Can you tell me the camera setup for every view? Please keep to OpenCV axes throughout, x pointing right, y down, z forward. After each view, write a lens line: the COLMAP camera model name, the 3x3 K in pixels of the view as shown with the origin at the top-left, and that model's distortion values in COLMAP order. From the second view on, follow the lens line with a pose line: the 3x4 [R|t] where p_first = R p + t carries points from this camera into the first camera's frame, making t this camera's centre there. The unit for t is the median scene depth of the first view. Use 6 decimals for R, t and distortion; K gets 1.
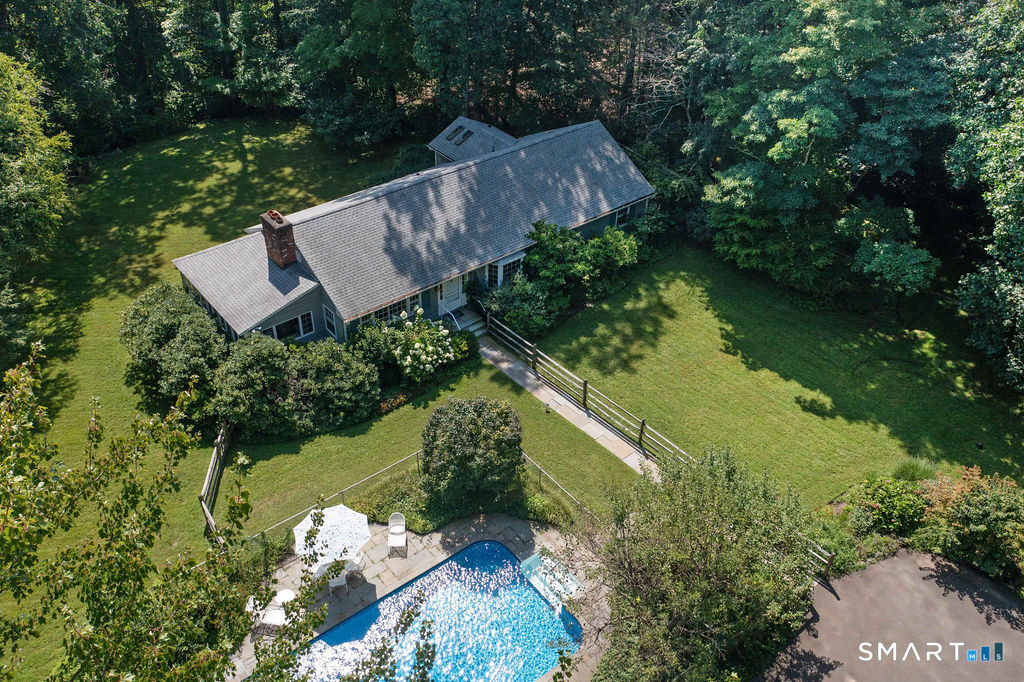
lens RADIAL K [[808.3, 0, 512.0], [0, 808.3, 341.0], [0, 0, 1]] dist [-0.026830, 0.007009]
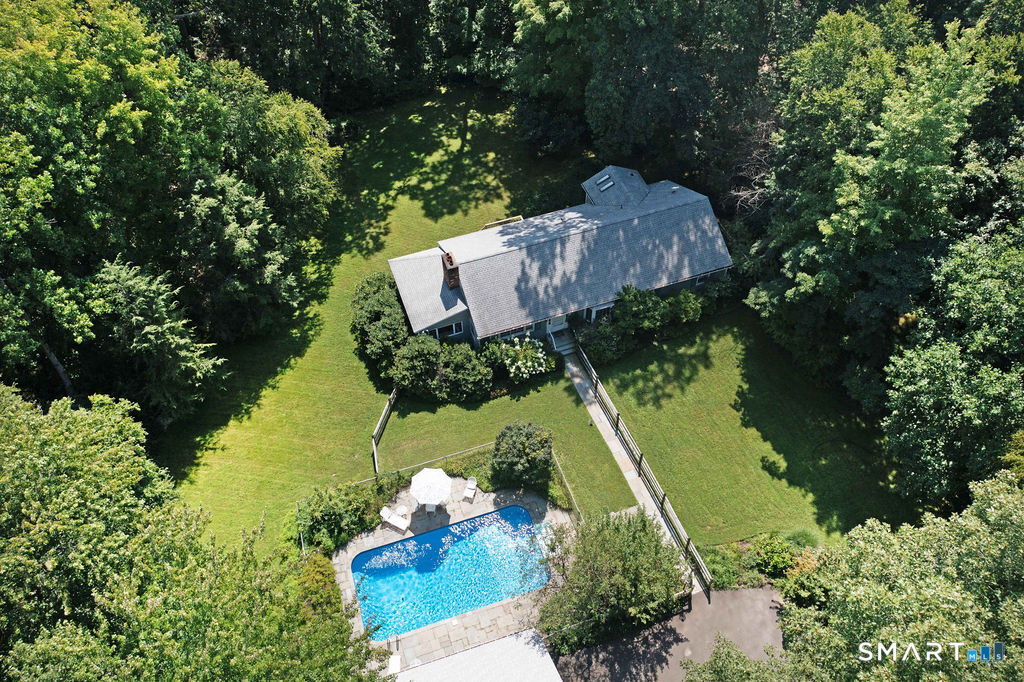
lens RADIAL K [[722.5, 0, 512.0], [0, 722.5, 341.0], [0, 0, 1]] dist [-0.051534, 0.001334]
pose [[0.944053, 0.239415, -0.226813, 0.154553], [-0.186201, 0.954581, 0.232605, -0.313614], [0.272200, -0.177359, 0.945754, -0.277058]]
